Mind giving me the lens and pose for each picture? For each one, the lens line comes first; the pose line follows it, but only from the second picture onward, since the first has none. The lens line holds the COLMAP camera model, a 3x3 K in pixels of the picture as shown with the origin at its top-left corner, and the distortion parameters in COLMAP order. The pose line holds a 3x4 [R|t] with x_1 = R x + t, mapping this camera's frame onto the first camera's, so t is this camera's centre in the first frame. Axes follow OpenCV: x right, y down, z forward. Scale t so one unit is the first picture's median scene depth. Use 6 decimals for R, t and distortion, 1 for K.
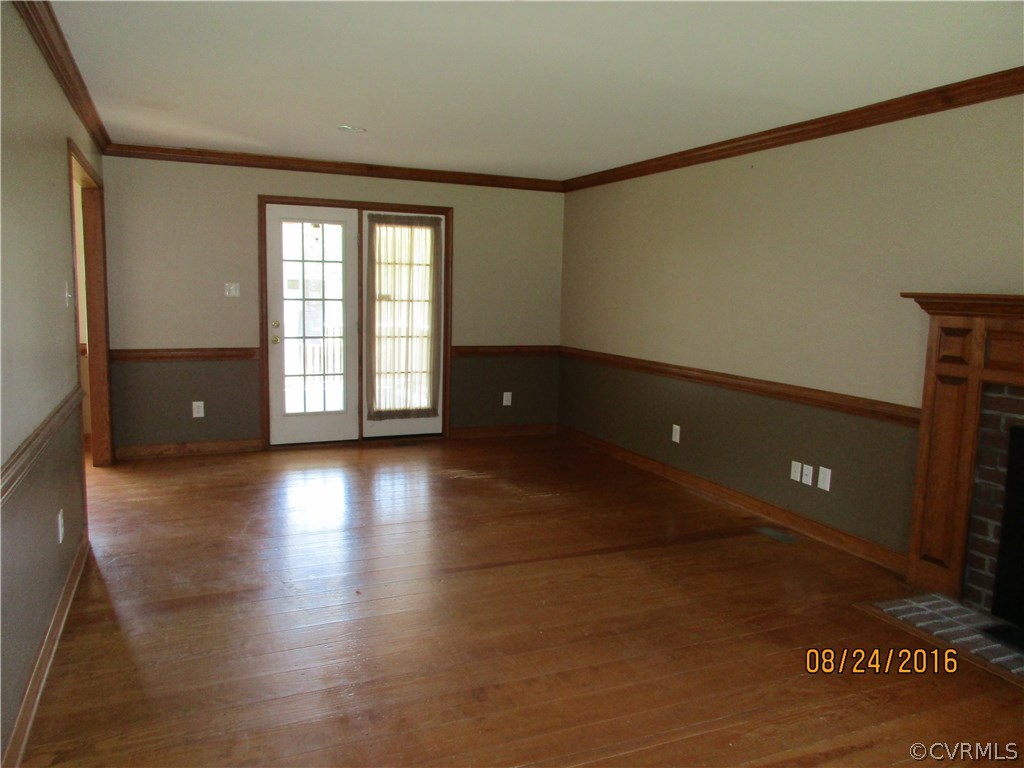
lens RADIAL K [[768.8, 0, 515.8], [0, 768.8, 387.6], [0, 0, 1]] dist [0.002739, 0.001301]
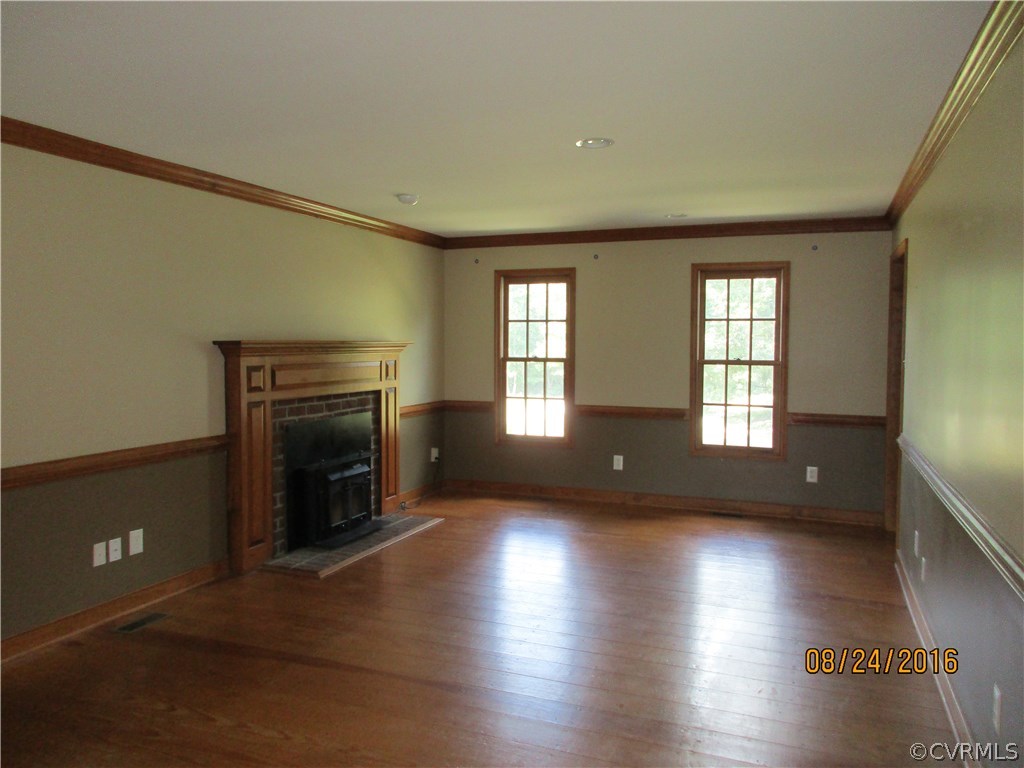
lens RADIAL K [[768.8, 0, 515.8], [0, 768.8, 387.6], [0, 0, 1]] dist [0.002739, 0.001301]
pose [[-0.702664, -0.073041, 0.707763, -0.696395], [0.073468, 0.981952, 0.174275, -0.237907], [-0.707719, 0.174455, -0.684616, 1.587290]]
